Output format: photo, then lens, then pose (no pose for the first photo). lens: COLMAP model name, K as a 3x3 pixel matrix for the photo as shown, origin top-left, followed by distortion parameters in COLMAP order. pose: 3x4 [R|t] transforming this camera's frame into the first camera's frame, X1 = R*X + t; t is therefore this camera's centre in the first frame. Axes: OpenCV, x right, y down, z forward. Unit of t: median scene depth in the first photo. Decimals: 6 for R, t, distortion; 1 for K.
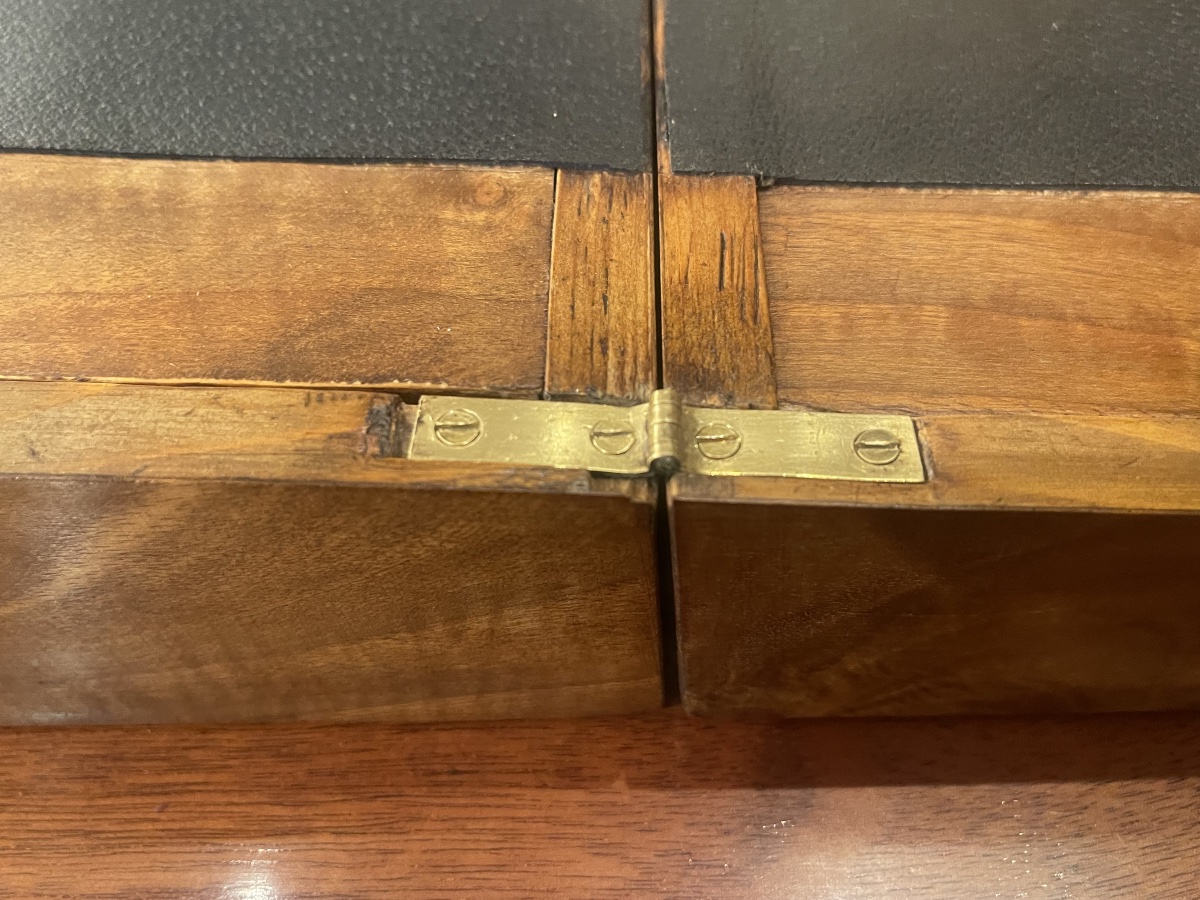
lens RADIAL K [[841.9, 0, 569.5], [0, 841.9, 448.5], [0, 0, 1]] dist [0.005908, -0.082862]
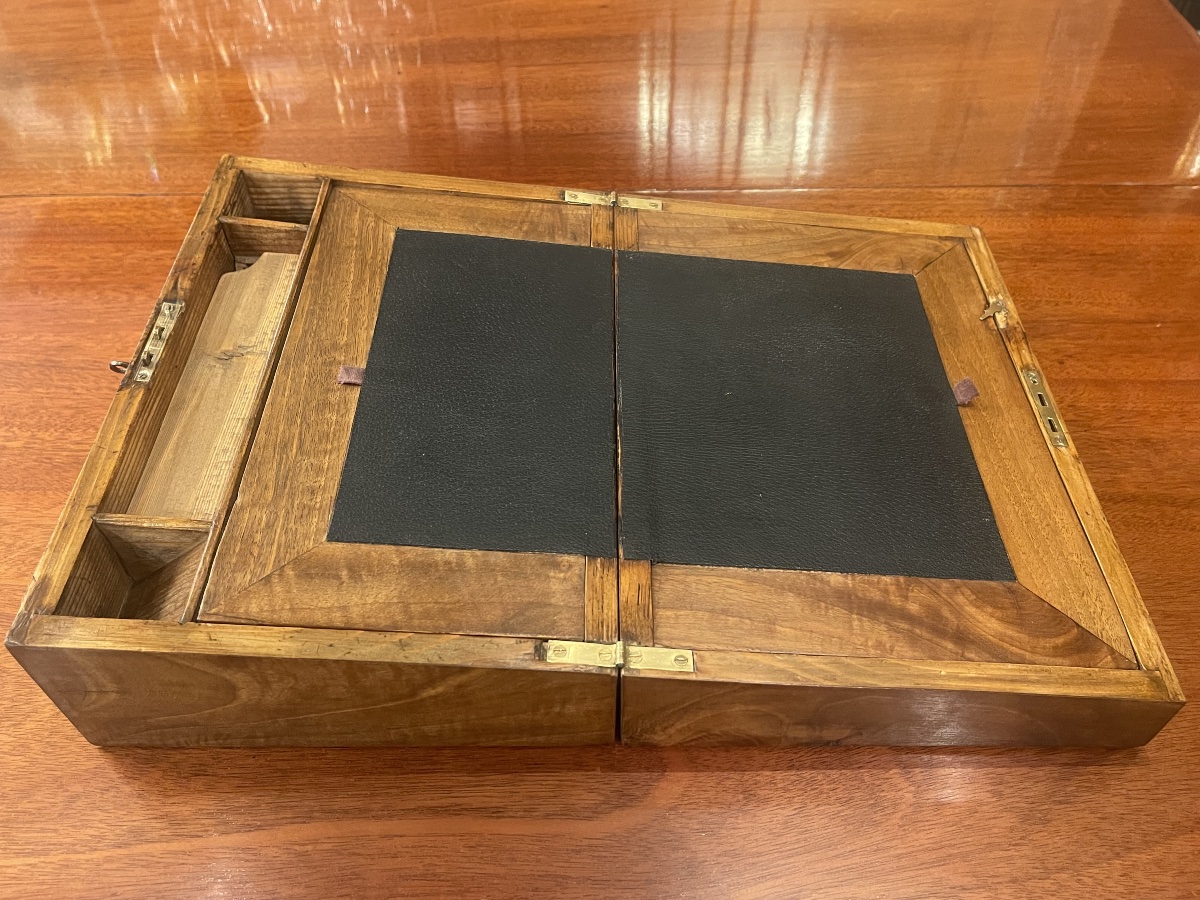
lens RADIAL K [[841.9, 0, 569.5], [0, 841.9, 448.5], [0, 0, 1]] dist [0.005908, -0.082862]
pose [[0.994164, 0.048653, 0.096286, -0.405646], [-0.040249, 0.995362, -0.087371, -0.476697], [-0.100090, 0.082986, 0.991512, -2.139324]]
